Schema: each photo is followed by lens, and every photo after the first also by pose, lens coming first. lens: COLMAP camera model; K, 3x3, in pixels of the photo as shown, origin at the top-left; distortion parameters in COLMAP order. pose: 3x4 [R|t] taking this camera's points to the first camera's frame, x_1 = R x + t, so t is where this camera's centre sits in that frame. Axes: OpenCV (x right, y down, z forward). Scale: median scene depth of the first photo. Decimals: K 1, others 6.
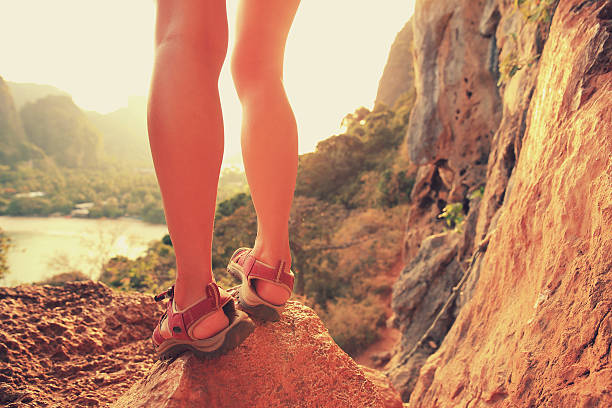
lens RADIAL K [[412.3, 0, 306.0], [0, 412.3, 204.0], [0, 0, 1]] dist [-0.120758, 0.078477]
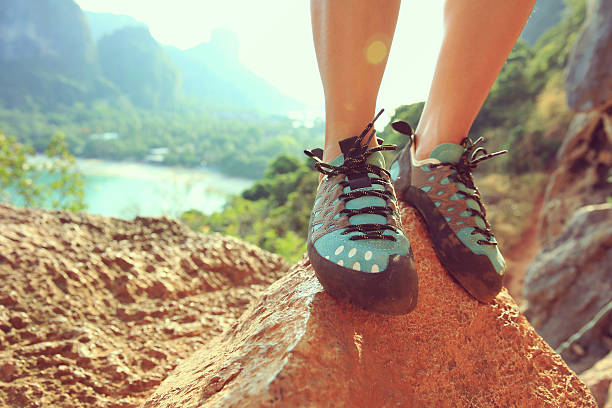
lens RADIAL K [[489.1, 0, 300.9], [0, 489.1, 202.9], [0, 0, 1]] dist [-0.103372, 0.122009]
pose [[0.973522, 0.078648, -0.214639, -0.065768], [-0.059620, 0.993810, 0.093741, 0.070755], [0.220683, -0.078462, 0.972184, 0.117484]]
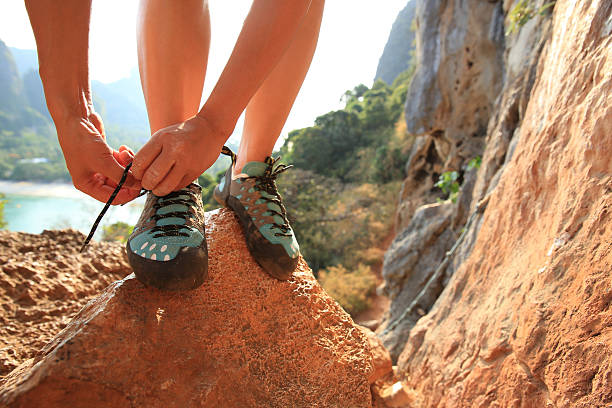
lens RADIAL K [[402.2, 0, 306.0], [0, 402.2, 204.0], [0, 0, 1]] dist [-0.130650, 0.077935]
pose [[0.999381, 0.033482, 0.010829, 0.016097], [-0.034131, 0.997191, 0.066666, 0.067398], [-0.008566, -0.066995, 0.997717, 0.098536]]
